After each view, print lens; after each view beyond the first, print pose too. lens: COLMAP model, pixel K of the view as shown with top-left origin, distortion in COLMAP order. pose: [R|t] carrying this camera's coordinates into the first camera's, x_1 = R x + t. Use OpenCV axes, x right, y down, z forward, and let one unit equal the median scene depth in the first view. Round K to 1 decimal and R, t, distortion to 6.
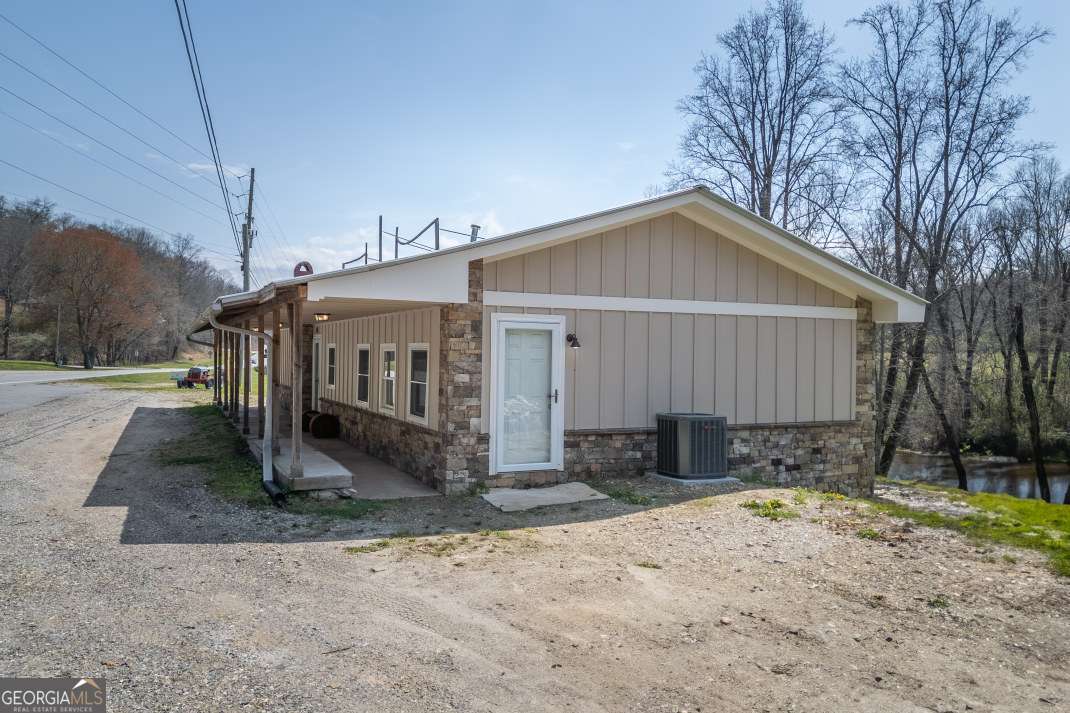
lens RADIAL K [[766.3, 0, 556.0], [0, 766.3, 355.0], [0, 0, 1]] dist [0.108324, -0.098757]
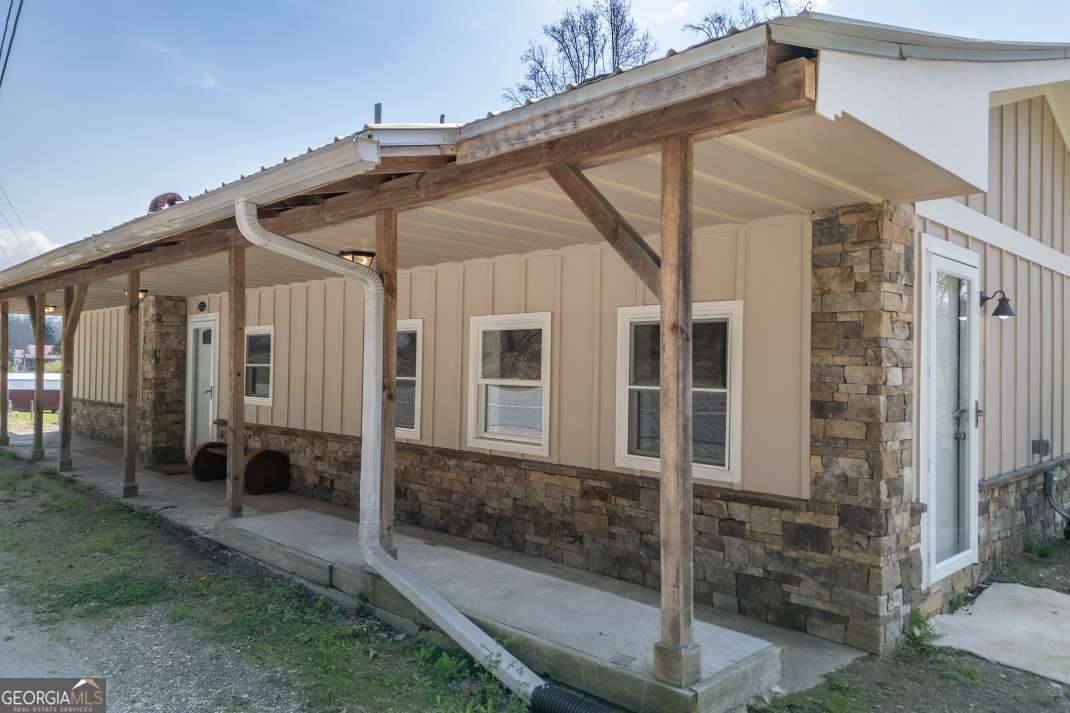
lens RADIAL K [[758.6, 0, 547.5], [0, 758.6, 355.1], [0, 0, 1]] dist [0.076274, -0.093524]
pose [[0.948425, 0.006923, 0.316926, -0.338433], [-0.002224, 0.999882, -0.015186, 0.018925], [-0.316994, 0.013699, 0.948329, 0.494422]]
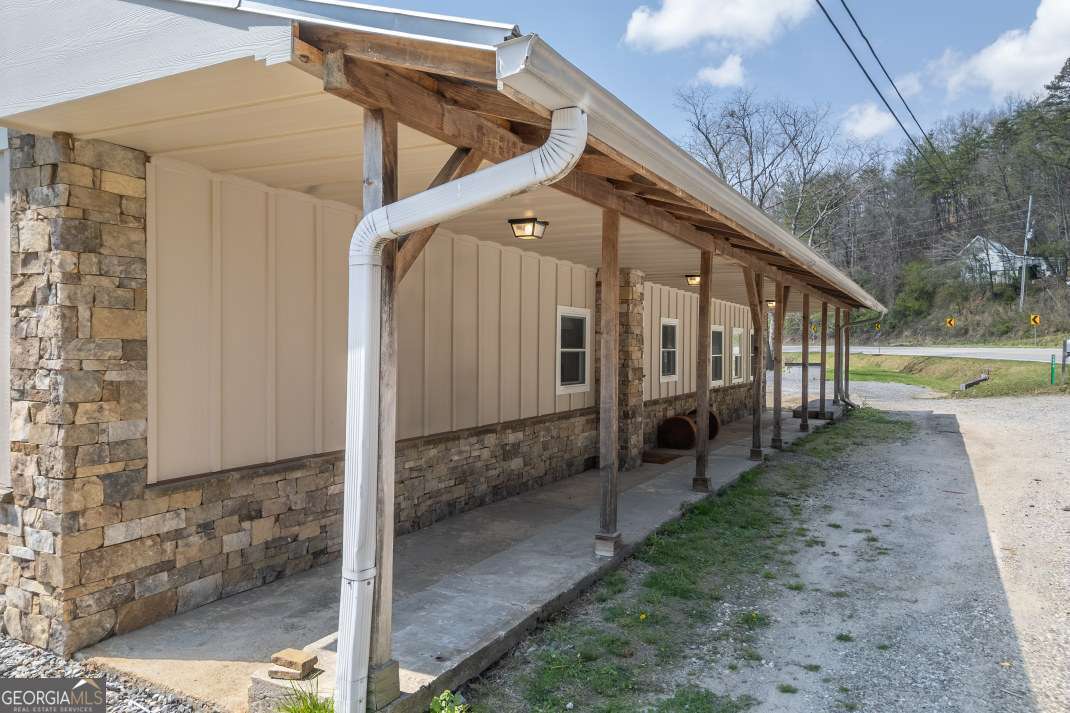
lens RADIAL K [[766.3, 0, 556.0], [0, 766.3, 355.0], [0, 0, 1]] dist [0.108324, -0.098757]
pose [[-0.609140, -0.008804, 0.793014, -1.011039], [-0.000906, 0.999945, 0.010406, 0.014691], [-0.793062, 0.005620, -0.609115, 1.934762]]
